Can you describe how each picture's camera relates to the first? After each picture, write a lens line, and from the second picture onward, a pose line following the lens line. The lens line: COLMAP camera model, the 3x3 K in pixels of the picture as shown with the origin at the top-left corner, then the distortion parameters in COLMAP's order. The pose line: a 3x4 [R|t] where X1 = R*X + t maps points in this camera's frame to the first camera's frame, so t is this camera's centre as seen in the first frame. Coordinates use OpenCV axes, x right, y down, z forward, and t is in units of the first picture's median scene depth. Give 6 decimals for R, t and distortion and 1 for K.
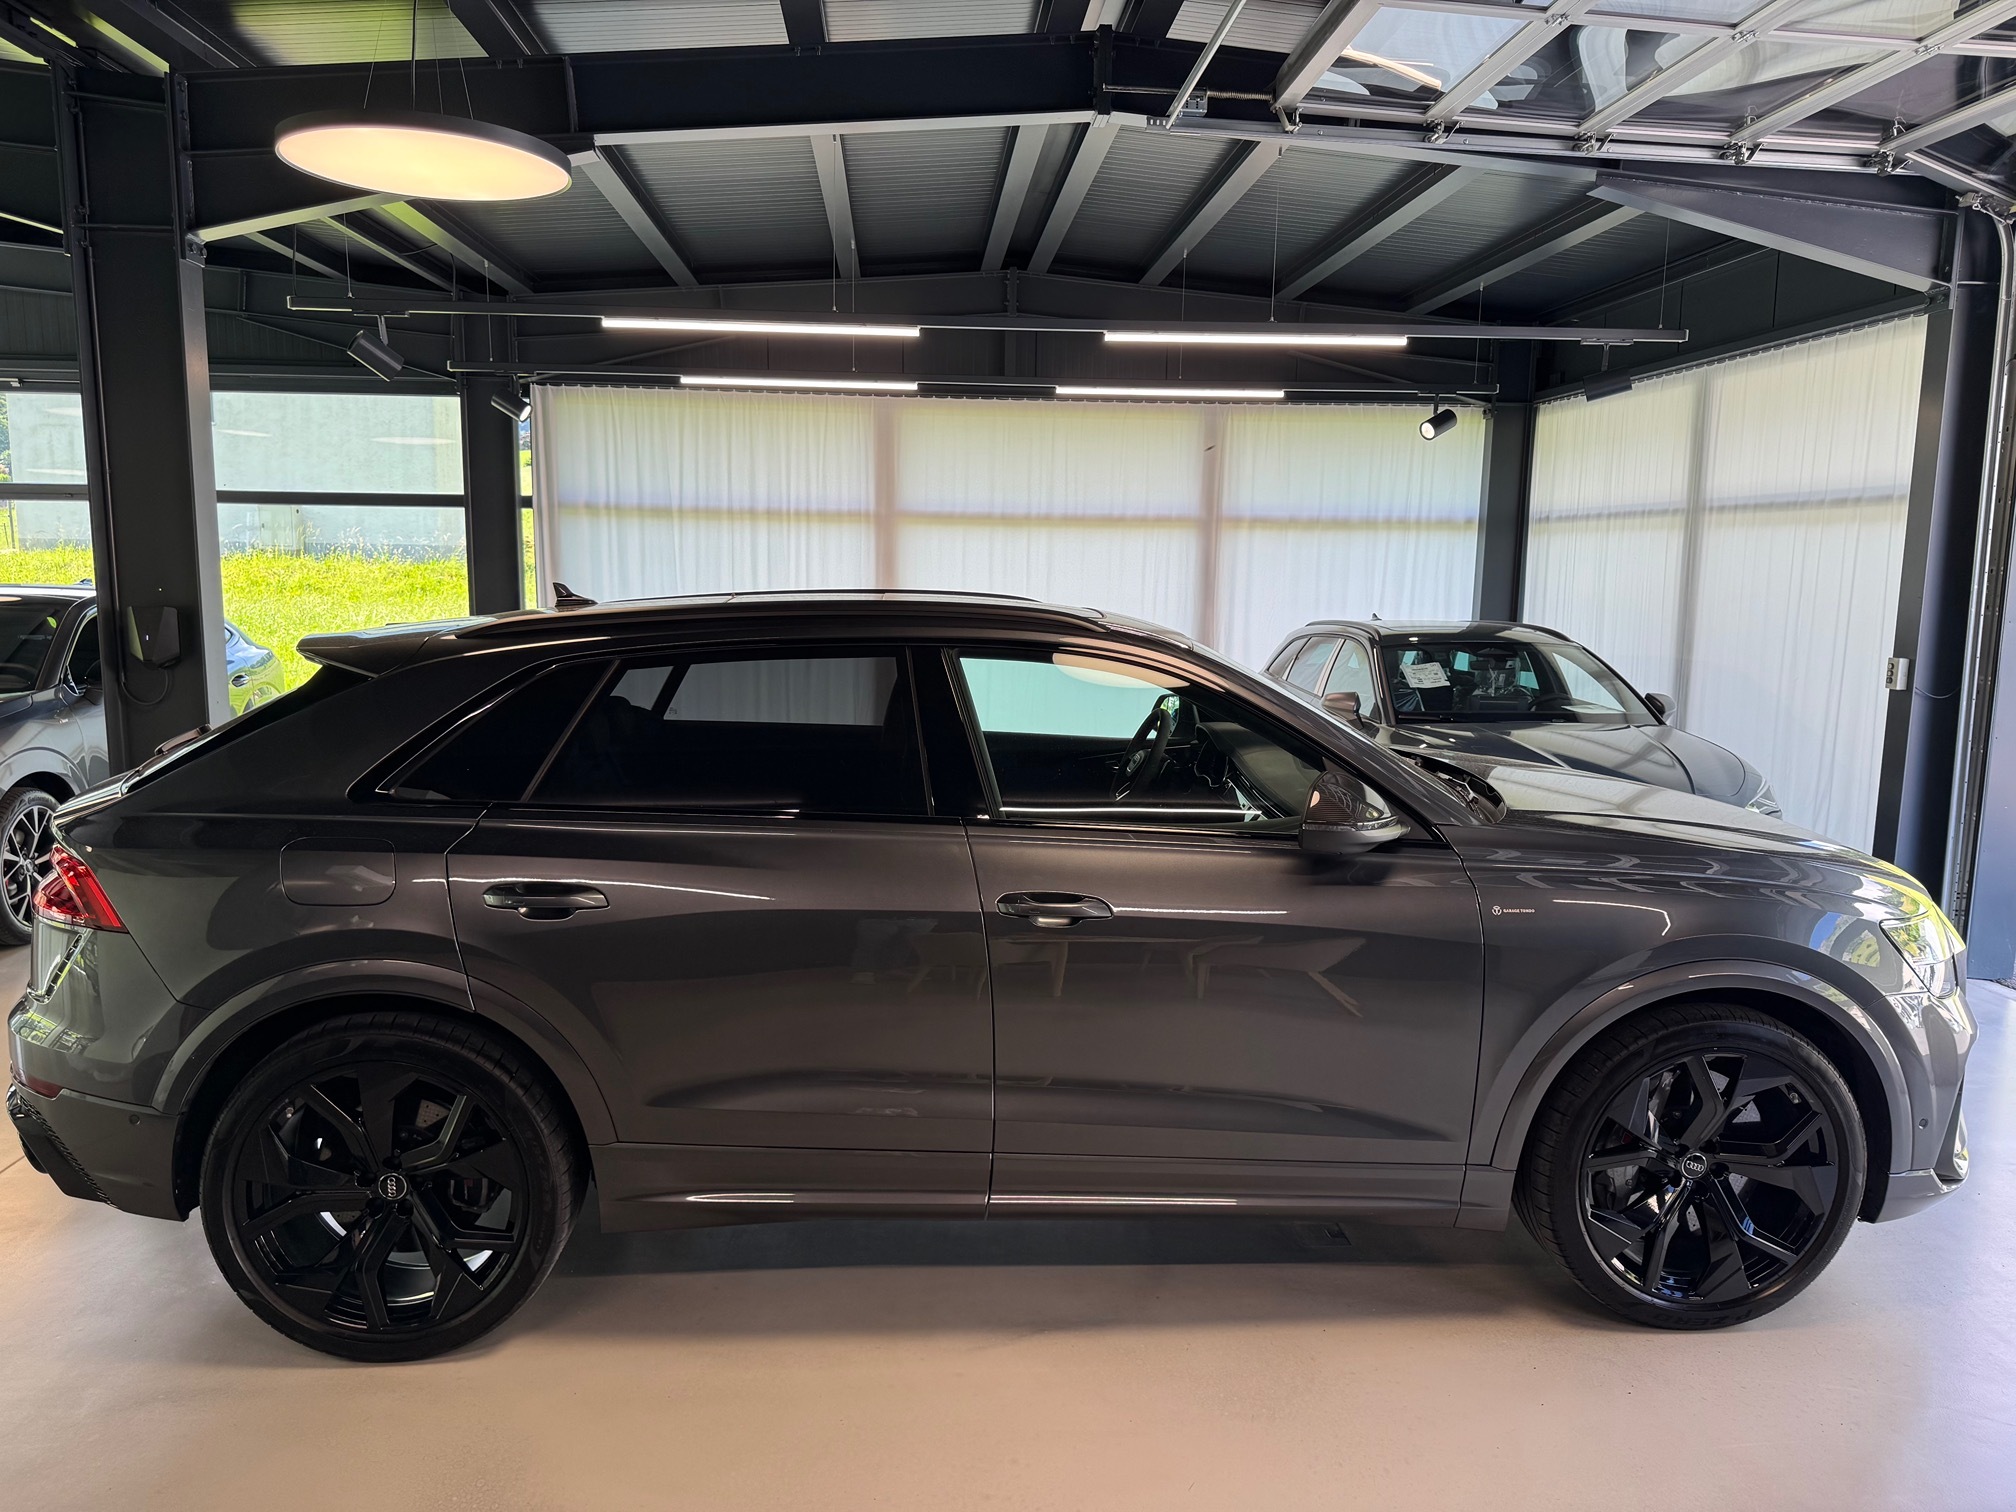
lens RADIAL K [[1463.9, 0, 990.1], [0, 1463.9, 761.7], [0, 0, 1]] dist [0.016193, -0.017259]
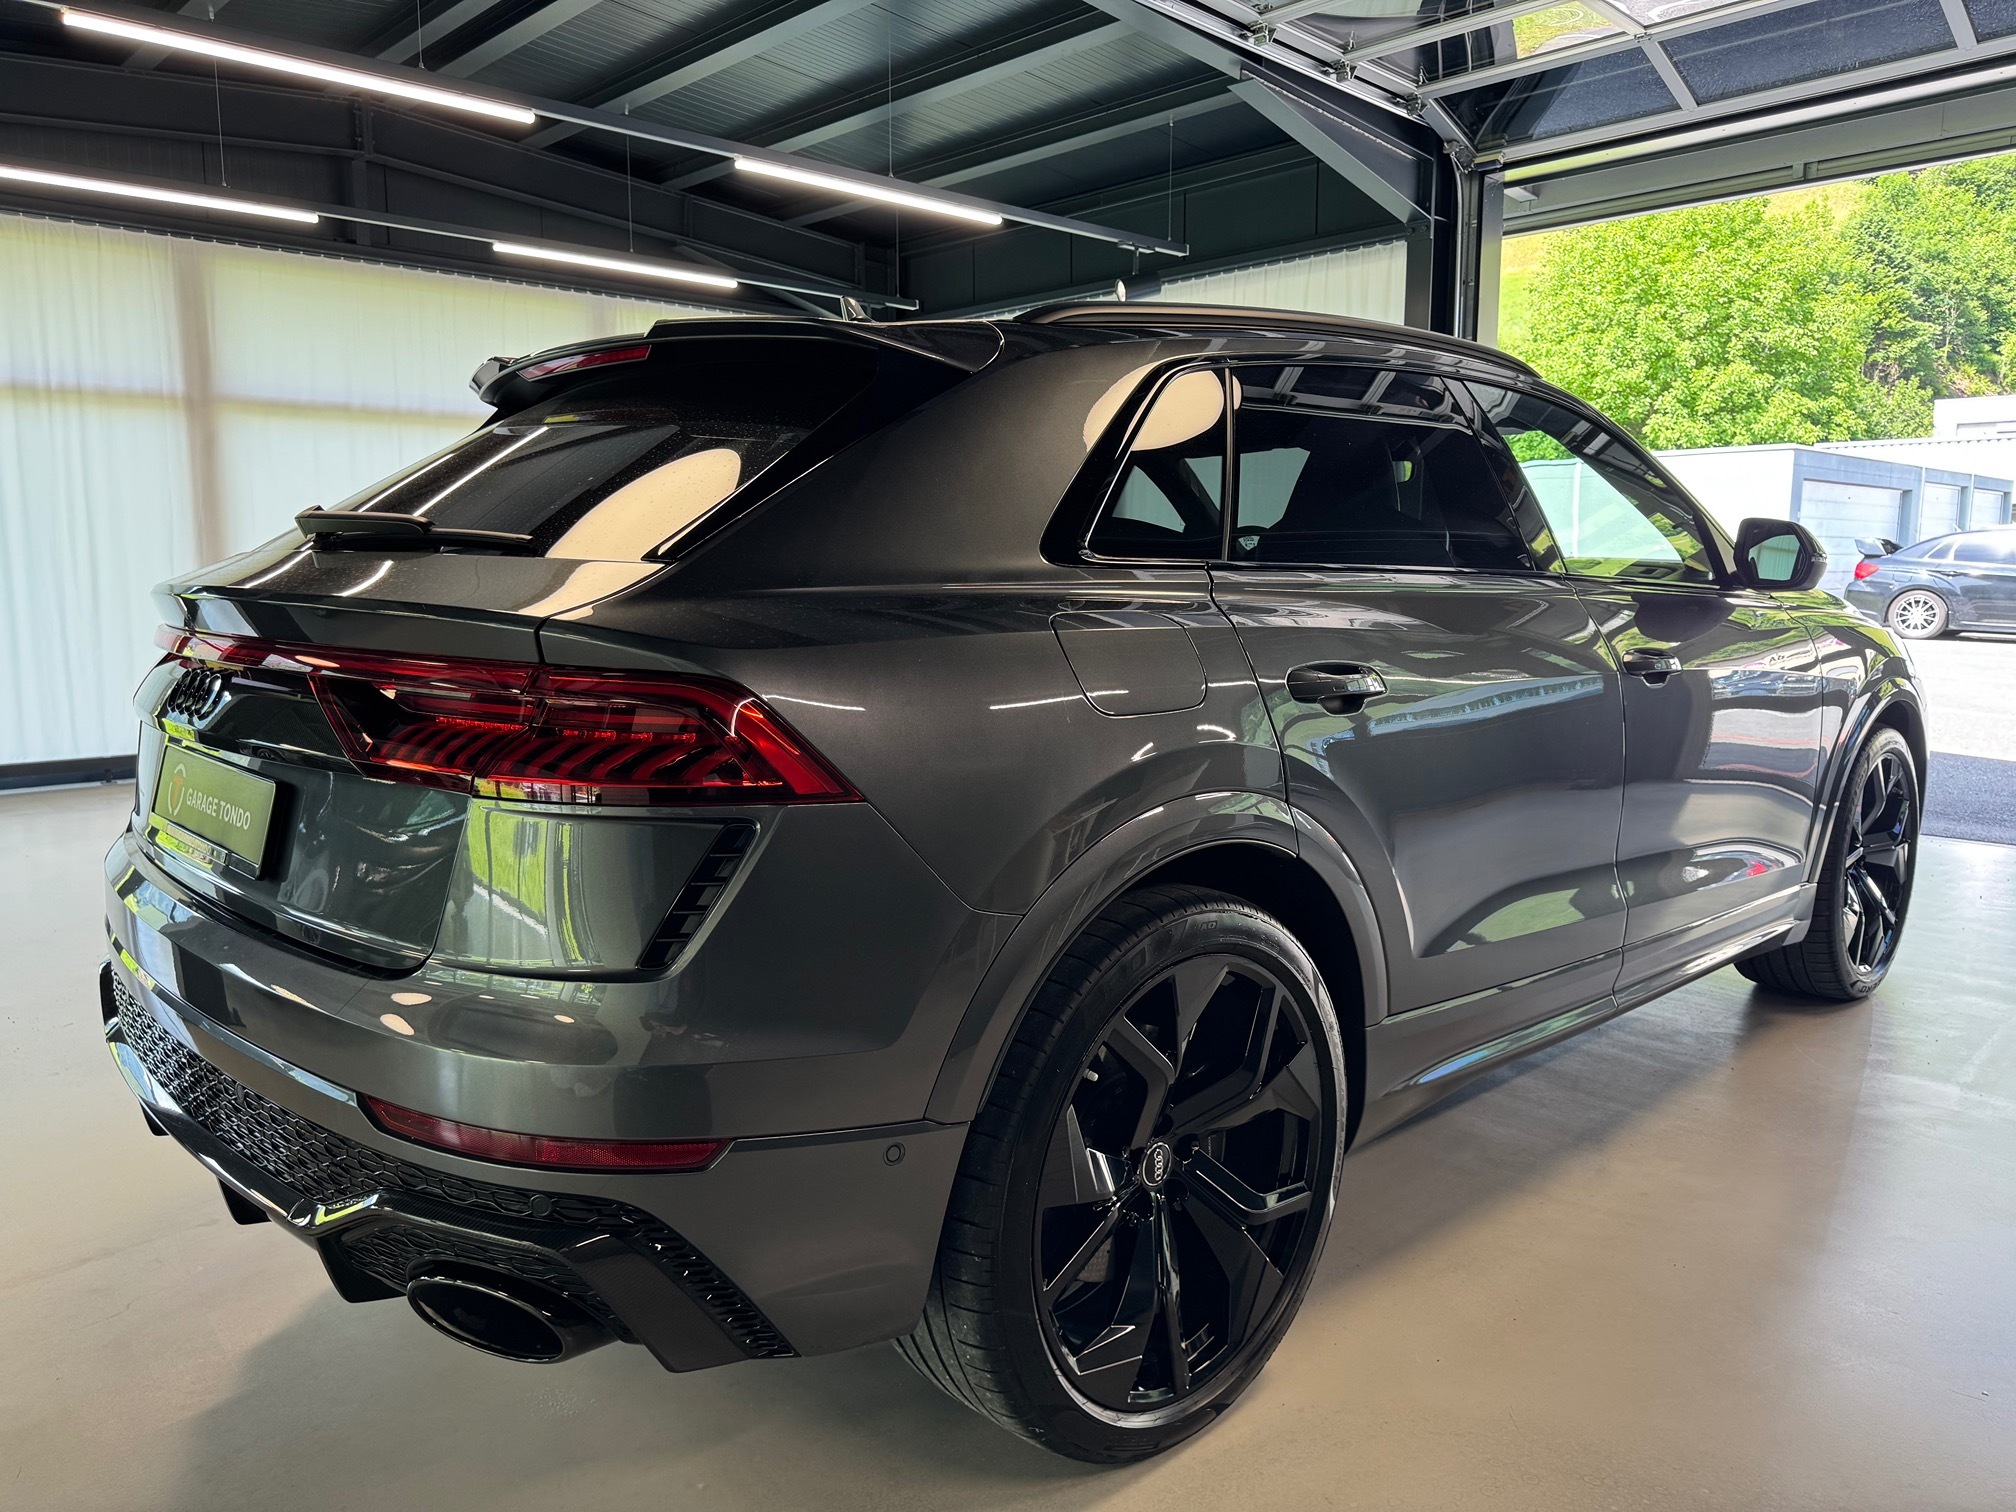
lens RADIAL K [[1463.9, 0, 1017.1], [0, 1463.9, 769.8], [0, 0, 1]] dist [0.016193, -0.017259]
pose [[0.736549, -0.116173, 0.666333, -0.283971], [0.108805, 0.992660, 0.052797, 0.022271], [-0.667575, 0.033613, 0.743783, 0.183968]]
